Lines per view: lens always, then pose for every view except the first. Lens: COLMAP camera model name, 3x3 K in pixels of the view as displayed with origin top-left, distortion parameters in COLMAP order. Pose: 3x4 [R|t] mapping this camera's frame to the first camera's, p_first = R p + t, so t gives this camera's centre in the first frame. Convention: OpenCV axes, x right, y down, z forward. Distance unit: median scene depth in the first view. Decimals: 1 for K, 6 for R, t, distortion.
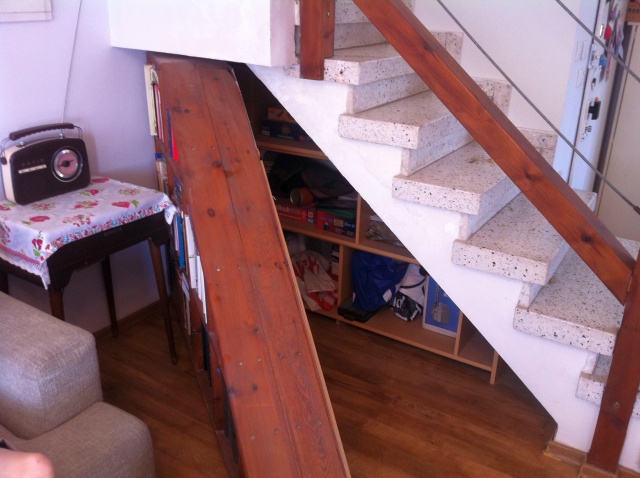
lens RADIAL K [[598.8, 0, 320.0], [0, 598.8, 239.0], [0, 0, 1]] dist [0.096012, -0.300146]
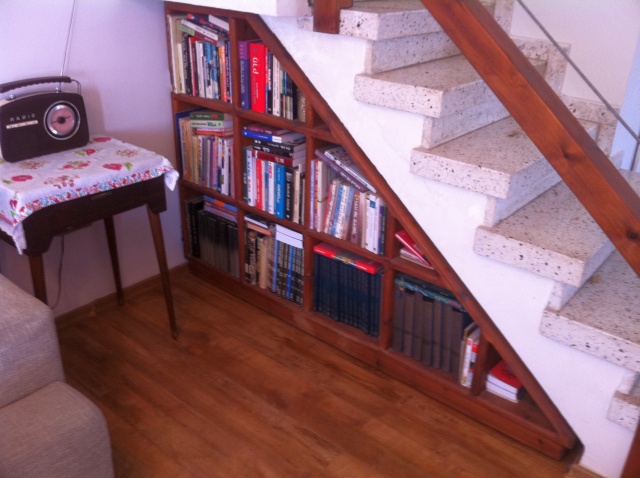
lens RADIAL K [[598.8, 0, 320.0], [0, 598.8, 239.0], [0, 0, 1]] dist [0.096012, -0.300146]
pose [[0.991614, 0.060296, -0.114310, 0.097928], [-0.054147, 0.996953, 0.056158, -0.015901], [0.117348, -0.049498, 0.991857, 0.117701]]
